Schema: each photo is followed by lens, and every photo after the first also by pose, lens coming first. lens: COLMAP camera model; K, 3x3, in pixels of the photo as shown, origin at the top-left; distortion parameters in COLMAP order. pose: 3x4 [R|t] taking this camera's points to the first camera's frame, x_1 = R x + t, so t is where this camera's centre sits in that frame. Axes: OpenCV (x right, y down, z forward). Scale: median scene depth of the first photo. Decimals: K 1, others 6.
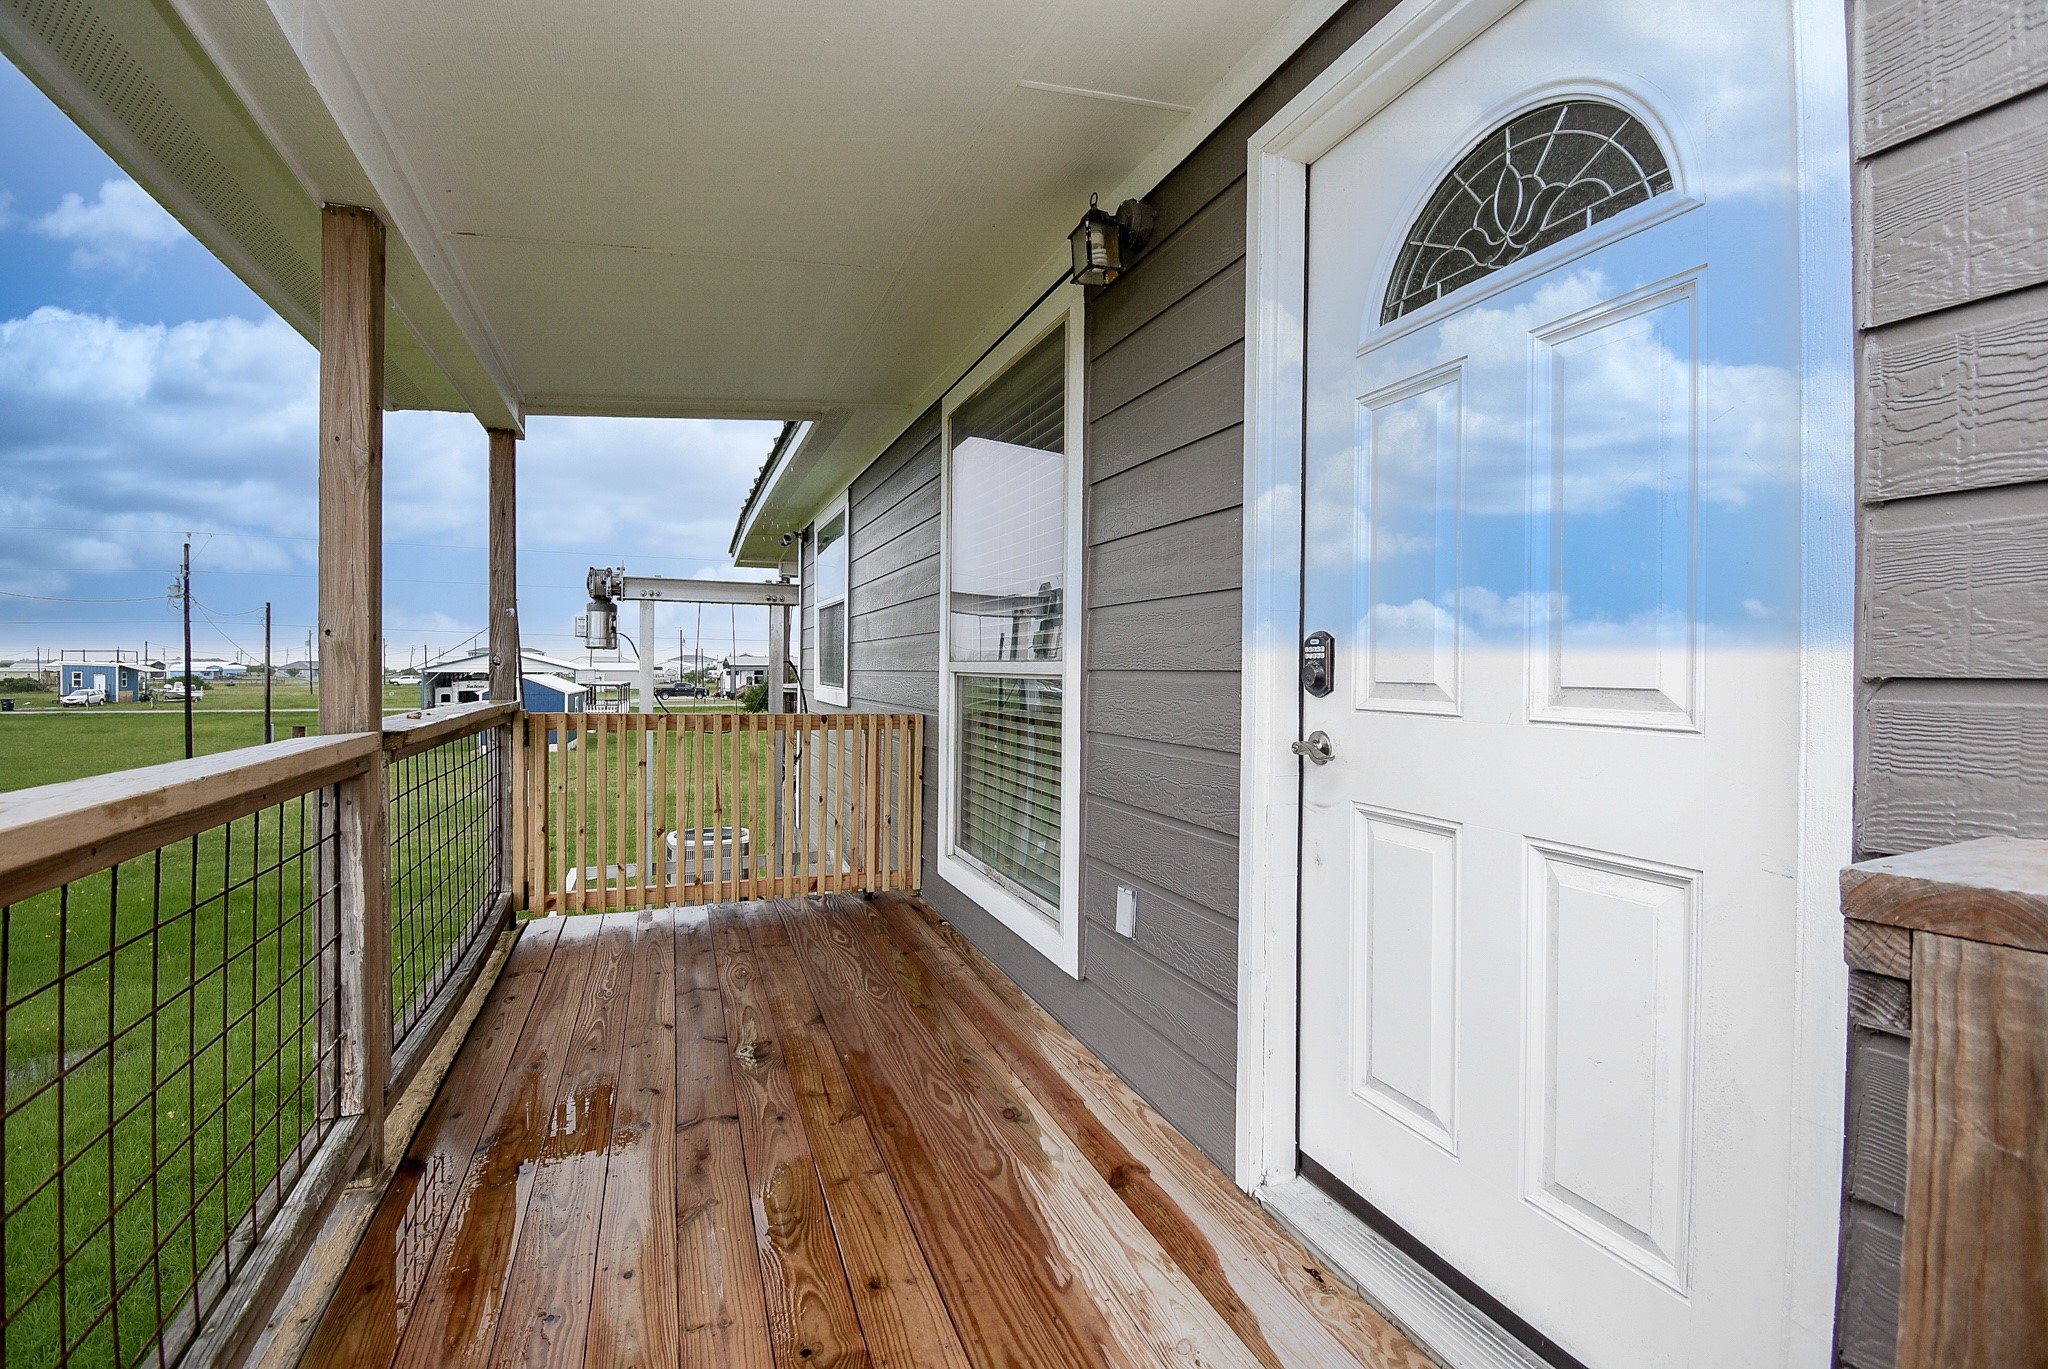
lens RADIAL K [[904.7, 0, 1032.0], [0, 904.7, 680.0], [0, 0, 1]] dist [0.005436, -0.014932]
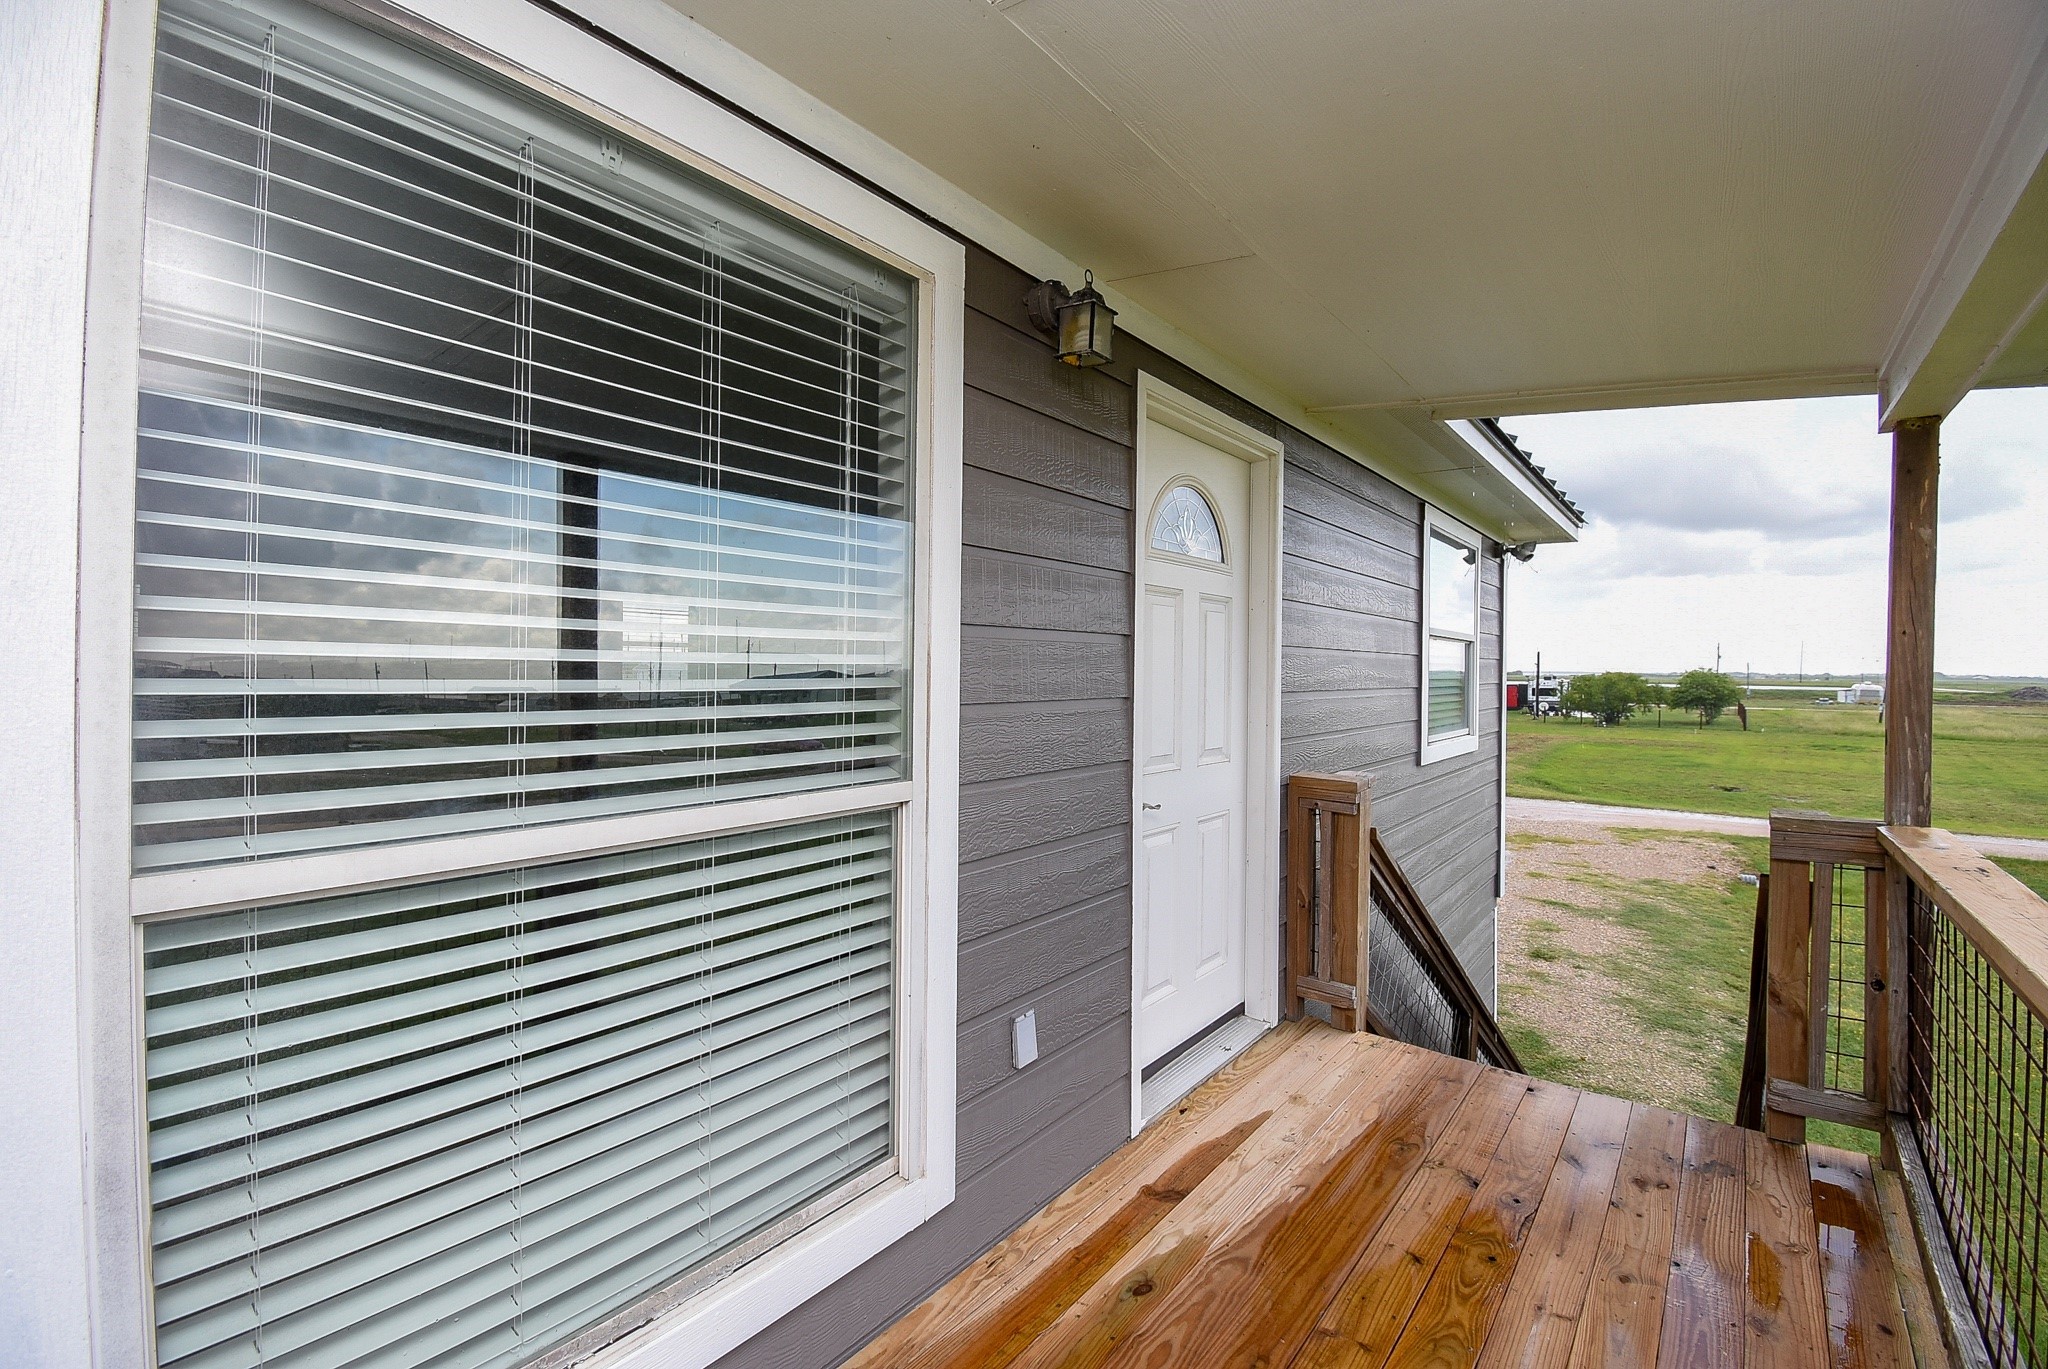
lens RADIAL K [[904.7, 0, 1031.4], [0, 904.7, 677.4], [0, 0, 1]] dist [0.005436, -0.014932]
pose [[-0.510624, -0.024043, 0.859468, -0.812469], [-0.010646, 0.999709, 0.021641, -0.151363], [-0.859738, 0.001900, -0.510731, 1.762430]]
